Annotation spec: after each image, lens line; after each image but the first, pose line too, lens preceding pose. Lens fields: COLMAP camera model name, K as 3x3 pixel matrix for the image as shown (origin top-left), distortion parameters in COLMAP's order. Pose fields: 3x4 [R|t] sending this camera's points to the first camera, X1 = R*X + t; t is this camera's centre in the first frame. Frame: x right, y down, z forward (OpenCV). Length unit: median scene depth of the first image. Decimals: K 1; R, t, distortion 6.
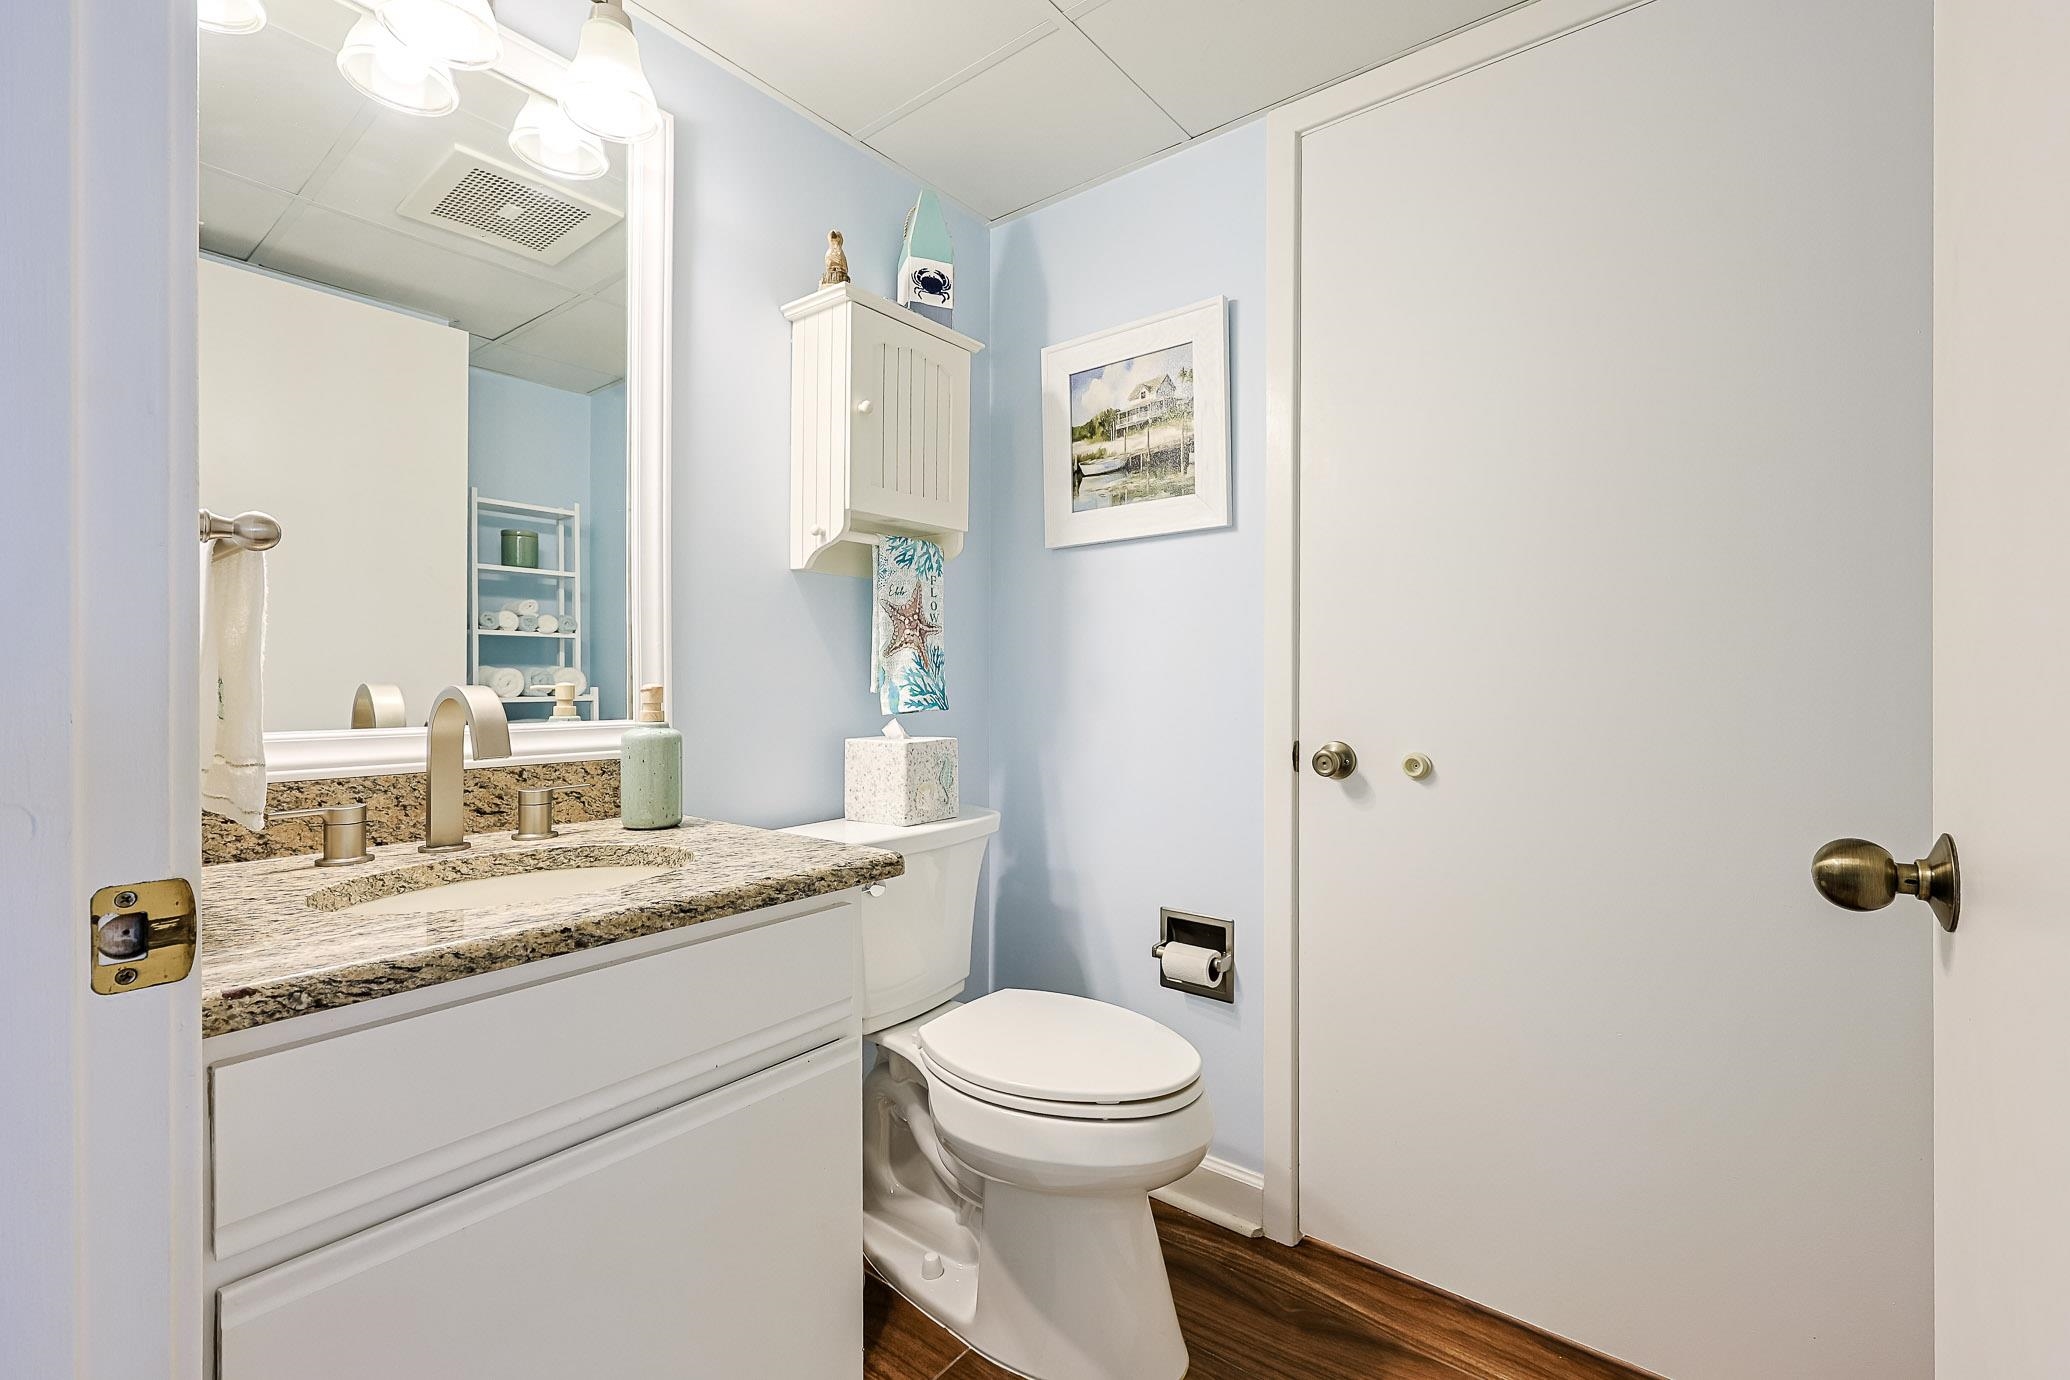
lens RADIAL K [[910.6, 0, 1029.0], [0, 910.6, 716.9], [0, 0, 1]] dist [-0.001644, -0.000093]
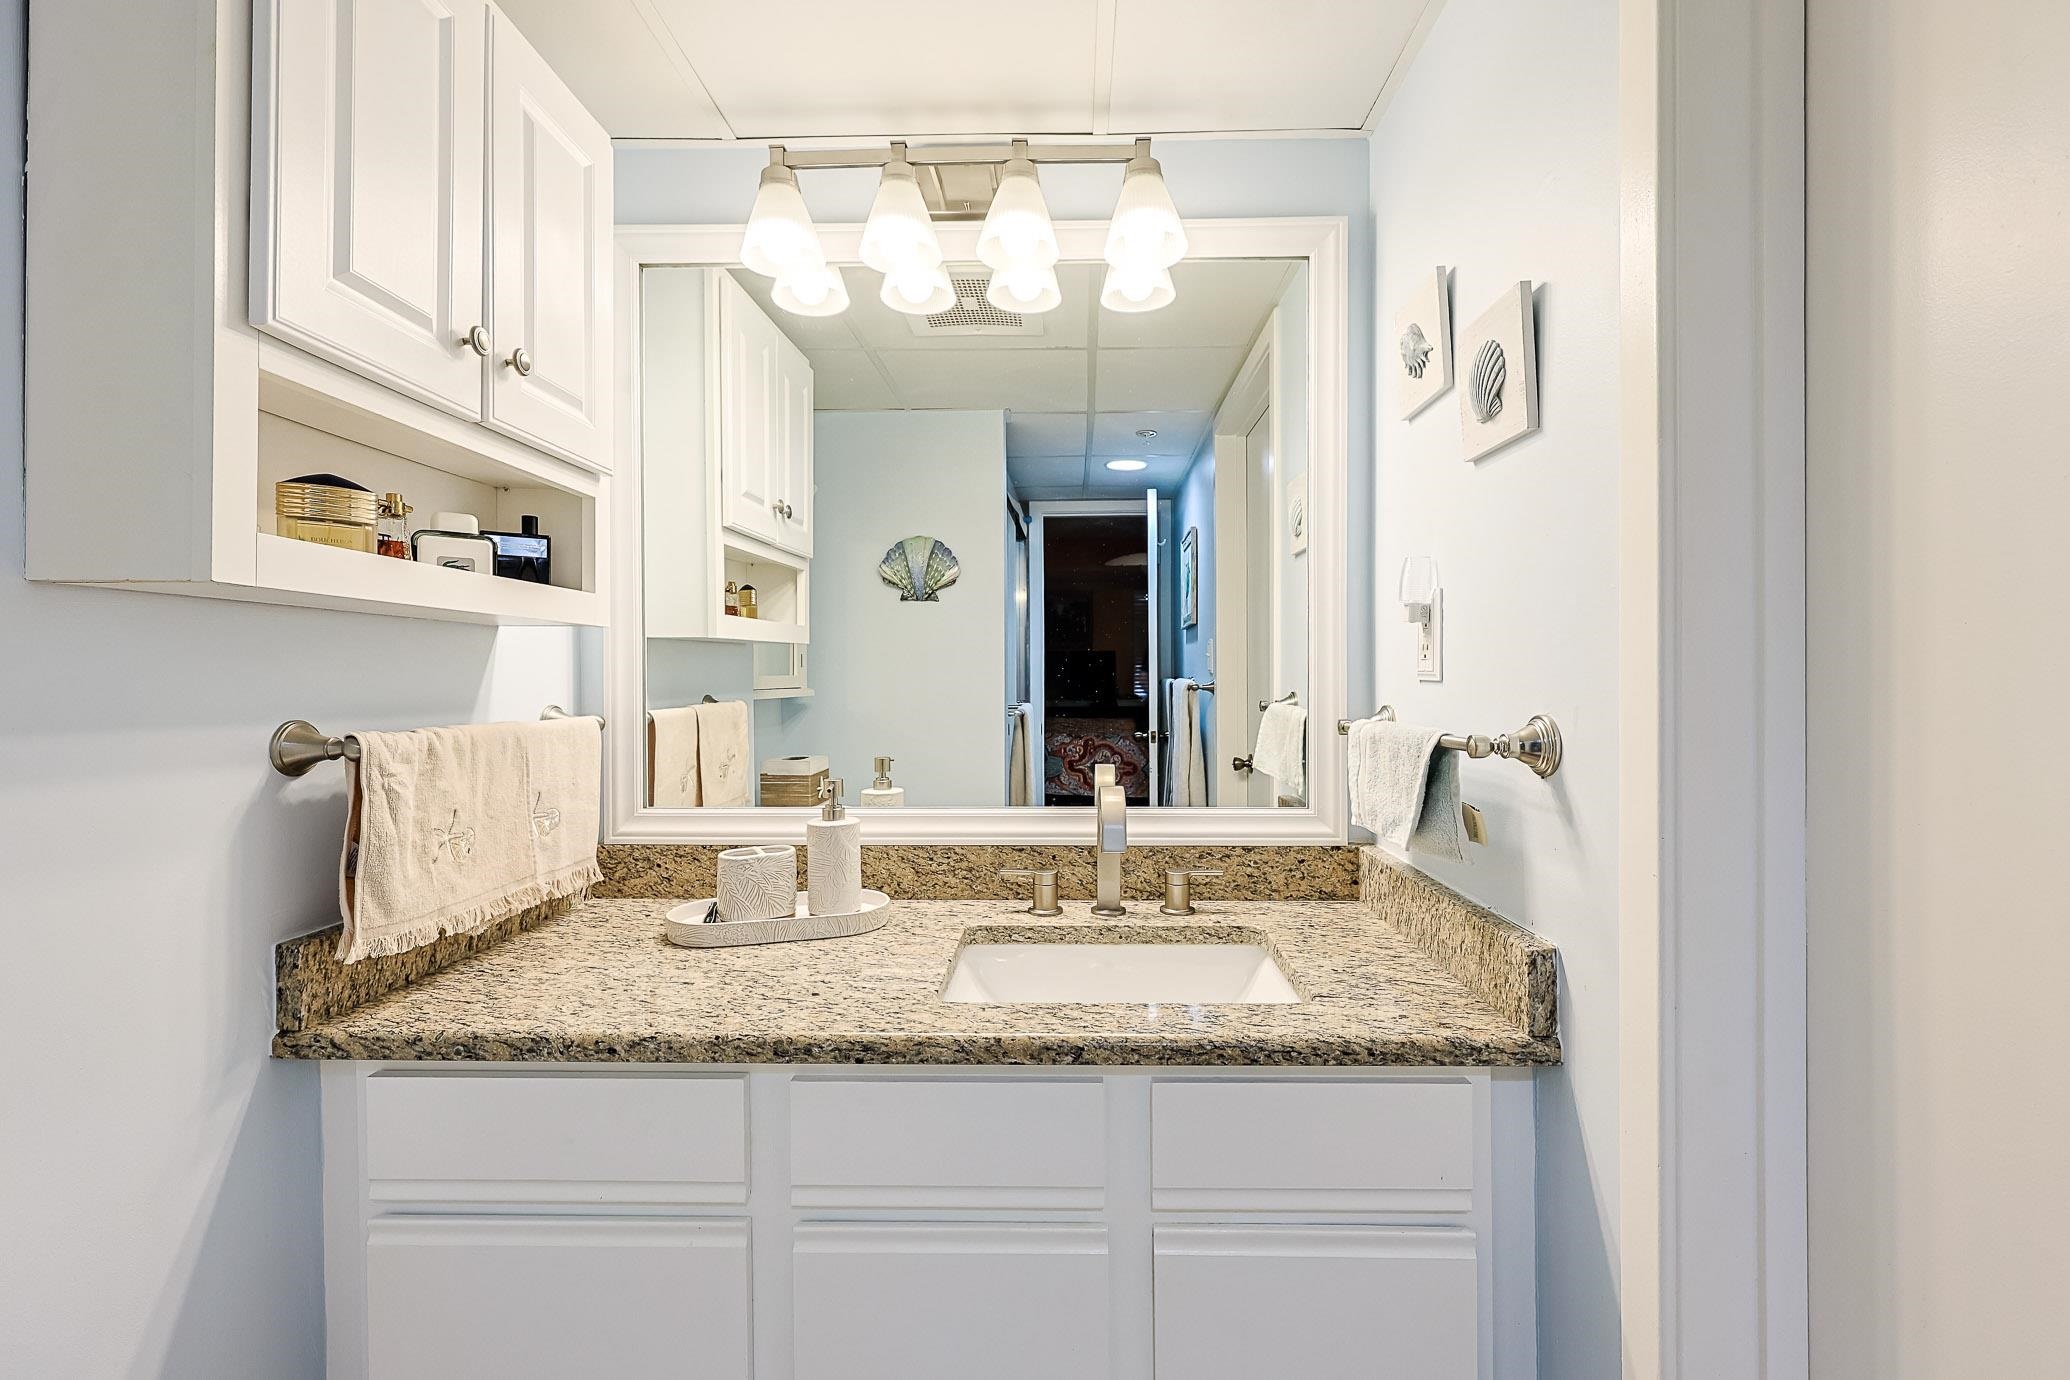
lens RADIAL K [[850.8, 0, 1035.0], [0, 850.8, 760.7], [0, 0, 1]] dist [-0.000393, -0.000031]
pose [[0.617504, -0.002569, -0.786564, 0.177924], [-0.040646, 0.998554, -0.035171, -0.010007], [0.785517, 0.053689, 0.616507, 0.236414]]
